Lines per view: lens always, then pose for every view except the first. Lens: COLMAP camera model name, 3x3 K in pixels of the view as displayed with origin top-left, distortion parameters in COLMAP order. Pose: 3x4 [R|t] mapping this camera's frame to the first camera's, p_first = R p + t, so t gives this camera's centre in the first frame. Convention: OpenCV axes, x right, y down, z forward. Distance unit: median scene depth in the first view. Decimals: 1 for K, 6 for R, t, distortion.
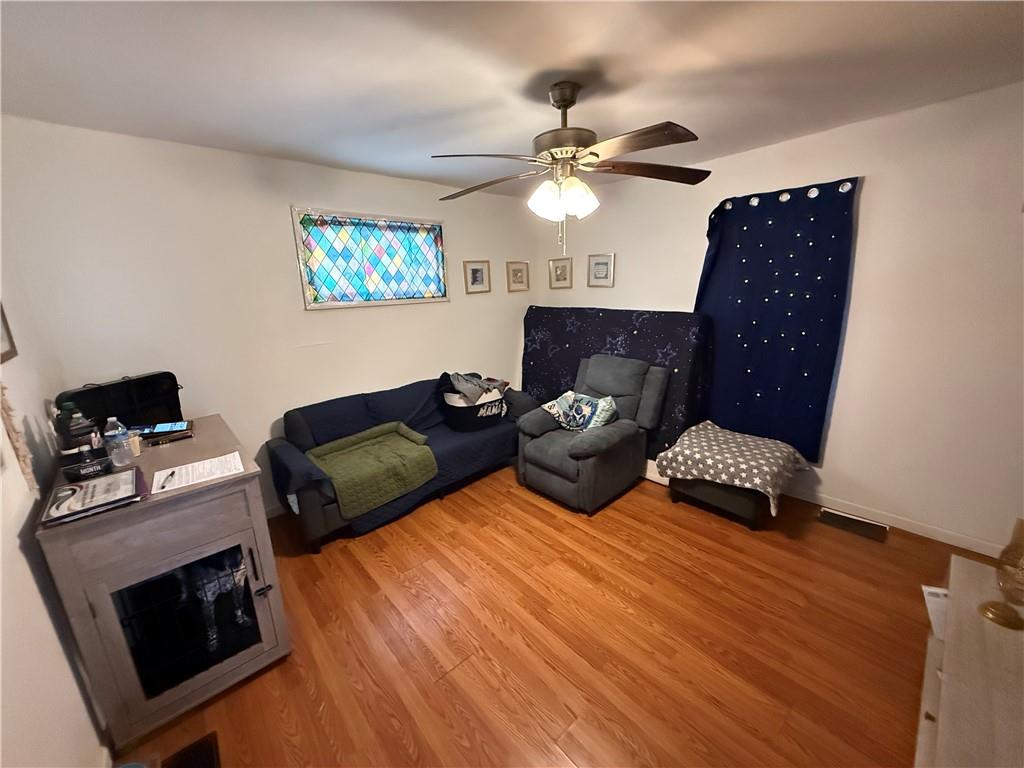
lens RADIAL K [[404.9, 0, 512.0], [0, 404.9, 384.0], [0, 0, 1]] dist [0.001307, 0.000460]
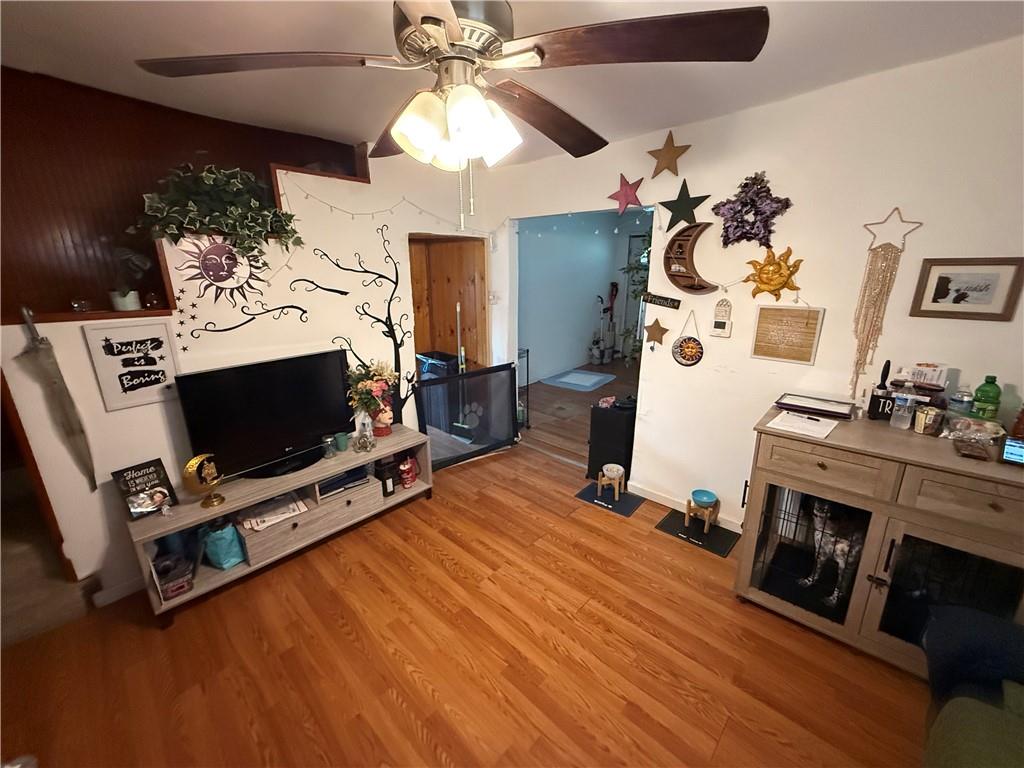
lens RADIAL K [[404.9, 0, 512.0], [0, 404.9, 384.0], [0, 0, 1]] dist [0.001307, 0.000460]
pose [[-0.995519, 0.063018, -0.070507, 0.114305], [0.019479, 0.866260, 0.499214, -0.419099], [0.092537, 0.495603, -0.863605, 1.631905]]
